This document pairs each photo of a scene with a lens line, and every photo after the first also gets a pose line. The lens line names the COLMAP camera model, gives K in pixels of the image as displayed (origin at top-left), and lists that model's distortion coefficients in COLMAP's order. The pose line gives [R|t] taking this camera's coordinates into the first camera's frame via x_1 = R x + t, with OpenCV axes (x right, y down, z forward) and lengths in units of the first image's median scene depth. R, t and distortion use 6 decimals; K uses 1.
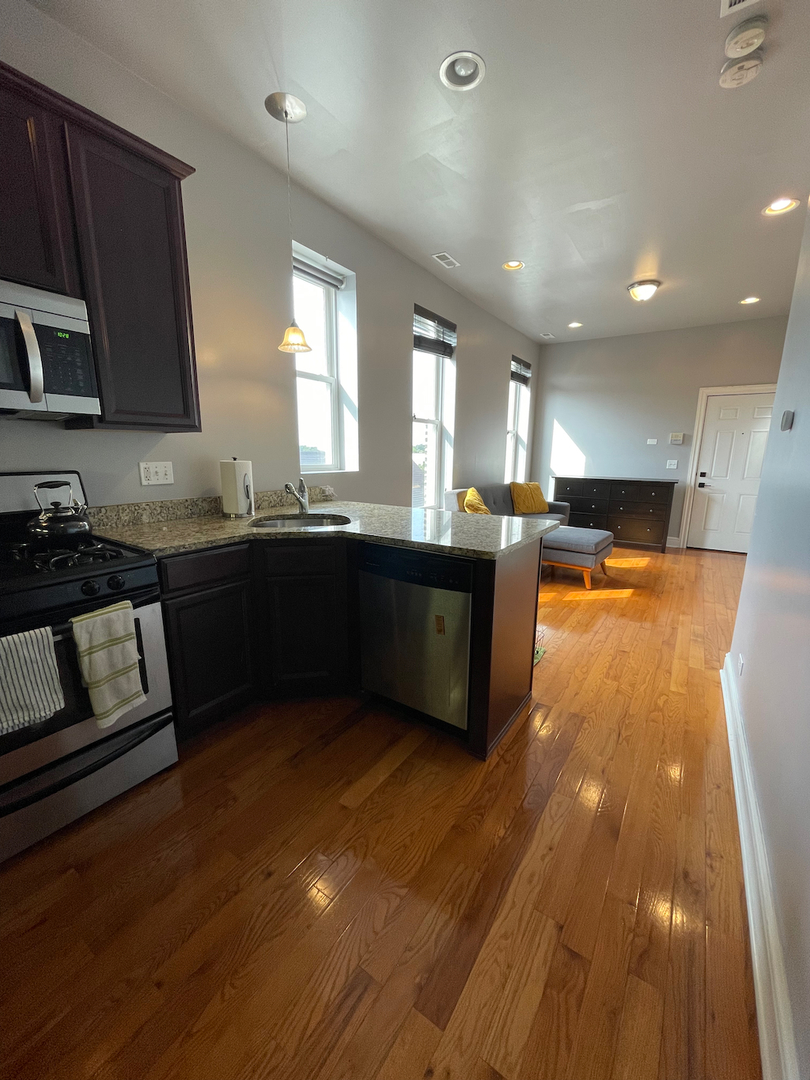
lens RADIAL K [[439.8, 0, 409.3], [0, 439.8, 547.8], [0, 0, 1]] dist [0.001386, 0.000373]
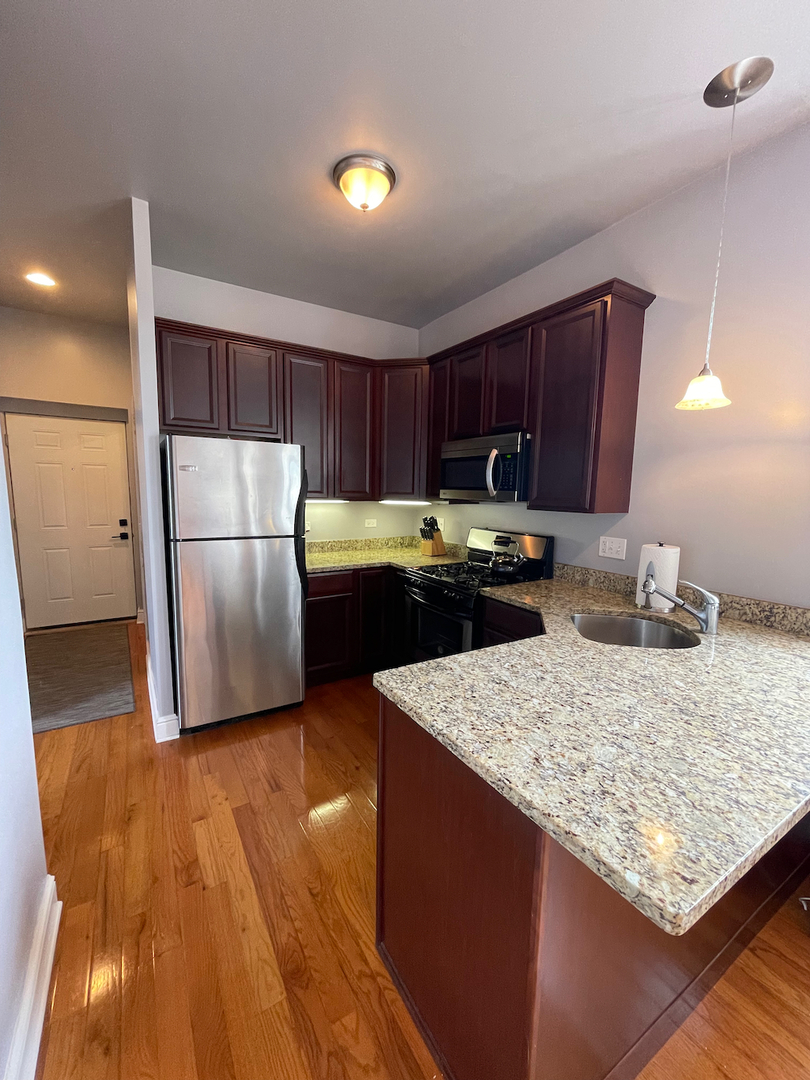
lens RADIAL K [[439.8, 0, 403.5], [0, 439.8, 541.9], [0, 0, 1]] dist [0.001386, 0.000373]
pose [[-0.426784, 0.091444, -0.899718, 0.303711], [-0.214481, 0.956256, 0.198930, -0.136015], [0.878552, 0.277873, -0.388502, 0.448664]]
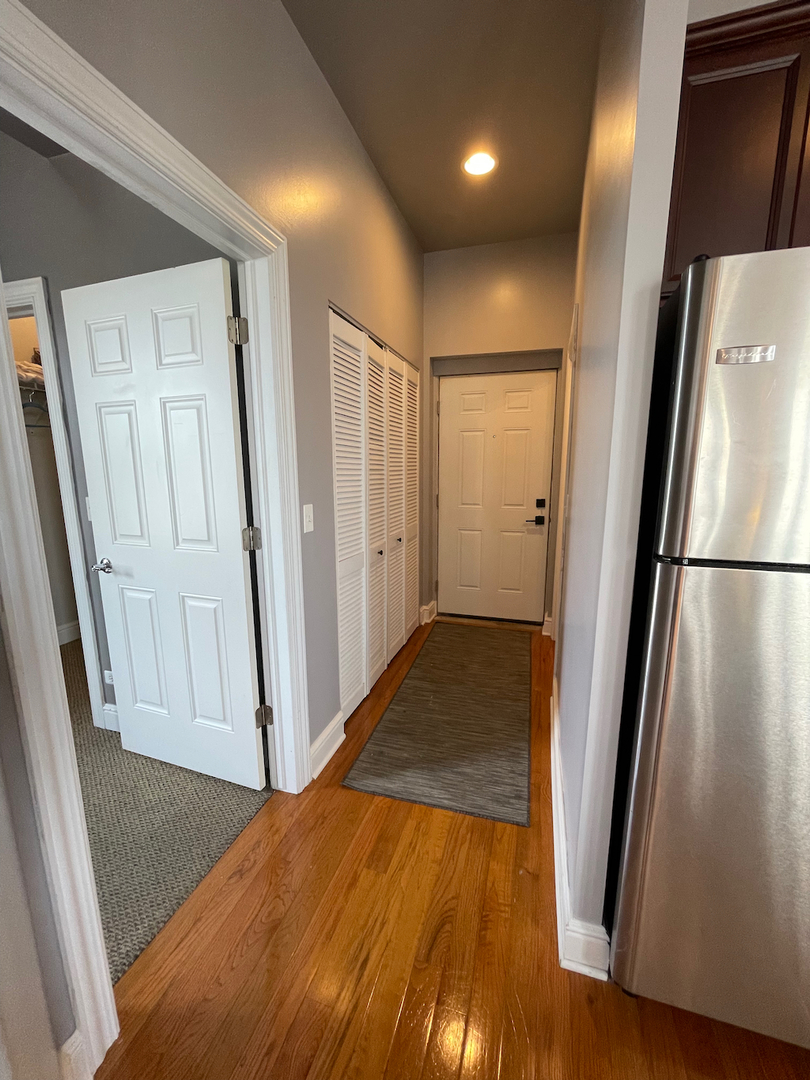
lens RADIAL K [[439.8, 0, 402.6], [0, 439.8, 545.2], [0, 0, 1]] dist [0.001386, 0.000373]
pose [[-0.963909, 0.034570, -0.263977, 0.124096], [-0.068248, 0.926315, 0.370516, -0.049504], [0.257335, 0.375160, -0.890524, 0.161521]]
